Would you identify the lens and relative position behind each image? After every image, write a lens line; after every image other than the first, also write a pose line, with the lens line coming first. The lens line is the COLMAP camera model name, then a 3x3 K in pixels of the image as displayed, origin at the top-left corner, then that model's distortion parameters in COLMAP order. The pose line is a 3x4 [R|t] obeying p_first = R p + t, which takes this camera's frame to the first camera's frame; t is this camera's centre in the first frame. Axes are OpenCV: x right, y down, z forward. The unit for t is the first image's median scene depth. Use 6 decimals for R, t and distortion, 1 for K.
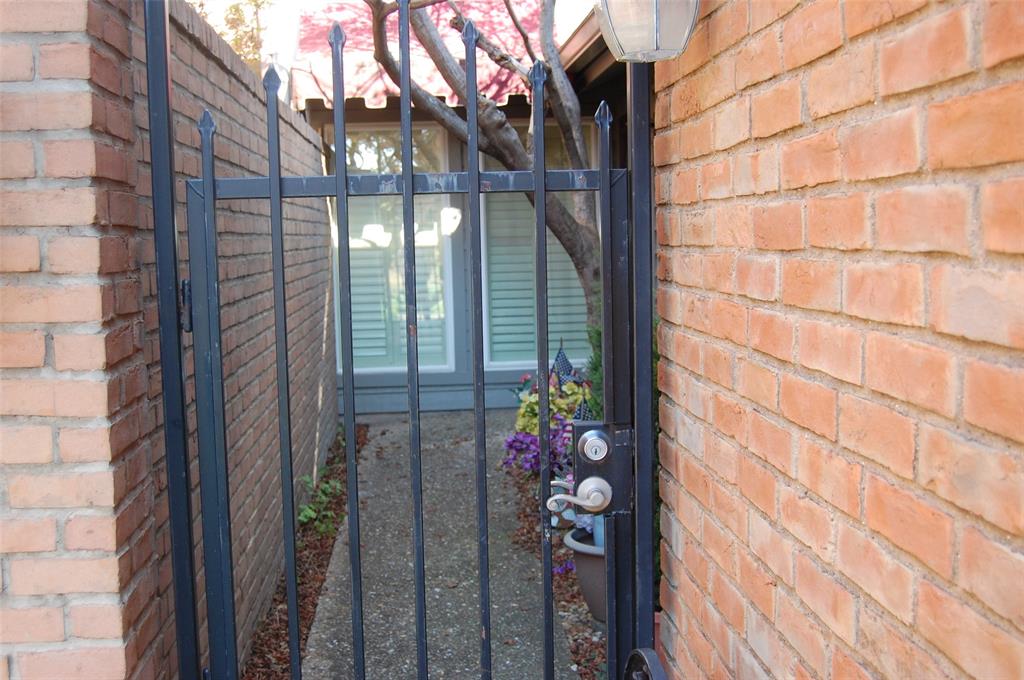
lens RADIAL K [[1166.0, 0, 512.0], [0, 1166.0, 340.0], [0, 0, 1]] dist [-0.066471, 0.013529]
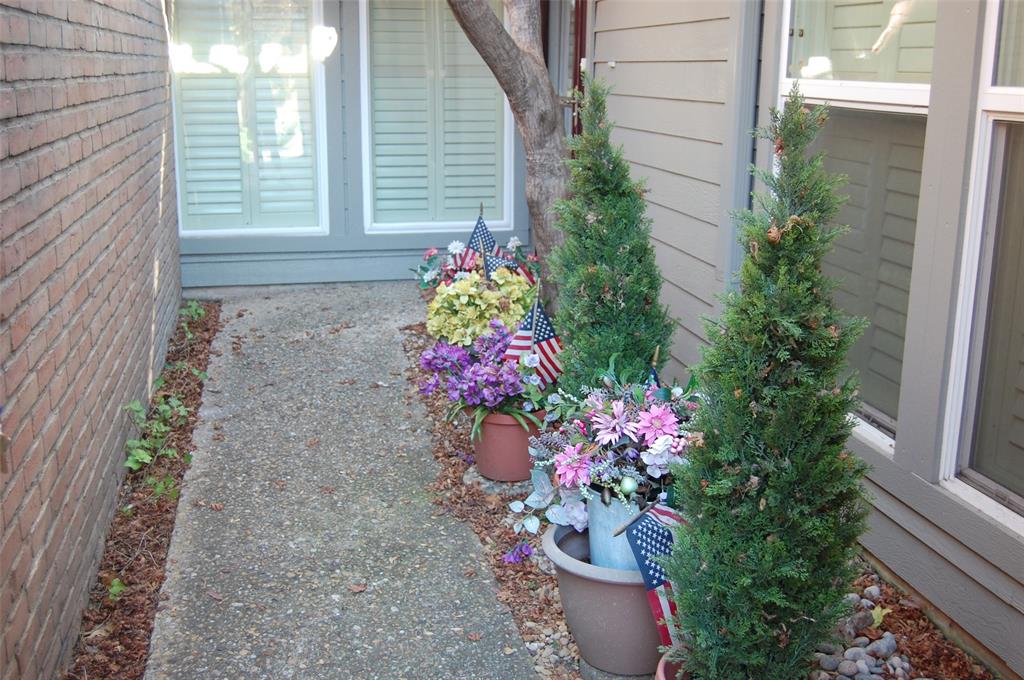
lens RADIAL K [[1166.0, 0, 512.0], [0, 1166.0, 340.0], [0, 0, 1]] dist [-0.066471, 0.013529]
pose [[0.991854, 0.001381, 0.127371, -0.038154], [-0.019137, 0.990207, 0.138289, -0.020868], [-0.125932, -0.139600, 0.982167, 0.273532]]
